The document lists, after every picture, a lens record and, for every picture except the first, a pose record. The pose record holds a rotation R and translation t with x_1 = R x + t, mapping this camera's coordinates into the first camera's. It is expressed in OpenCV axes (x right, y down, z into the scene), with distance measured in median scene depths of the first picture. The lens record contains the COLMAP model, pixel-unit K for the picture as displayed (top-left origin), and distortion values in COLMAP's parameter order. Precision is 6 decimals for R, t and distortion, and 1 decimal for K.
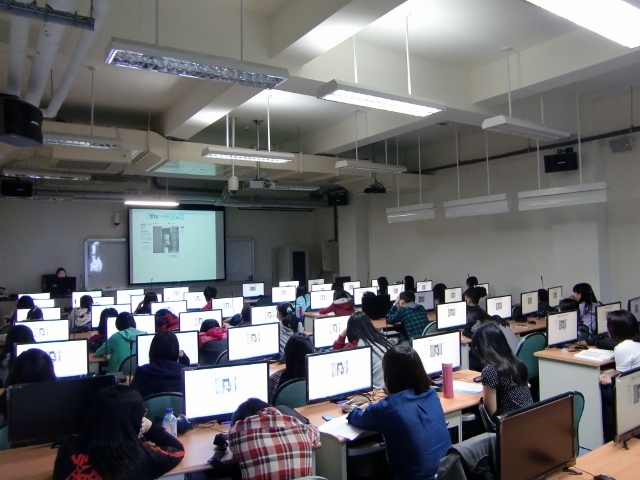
lens RADIAL K [[503.5, 0, 320.0], [0, 503.5, 240.0], [0, 0, 1]] dist [-0.103550, 0.095546]
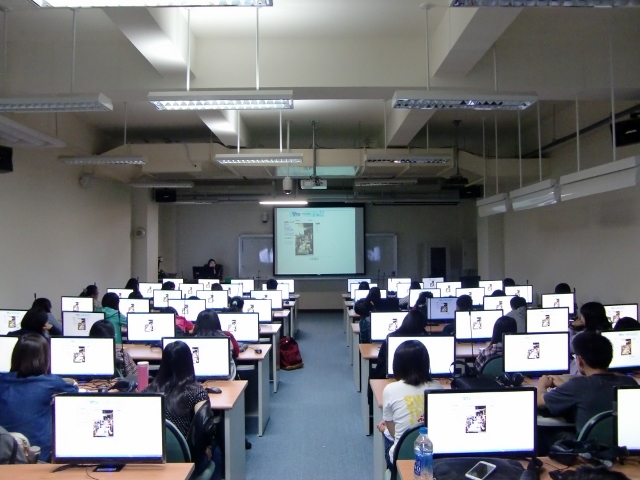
lens RADIAL K [[503.5, 0, 320.0], [0, 503.5, 240.0], [0, 0, 1]] dist [-0.103550, 0.095546]
pose [[0.844109, 0.005518, -0.536144, 0.519348], [0.001520, 0.999918, 0.012683, -0.007674], [0.536170, -0.011521, 0.844032, 0.157083]]
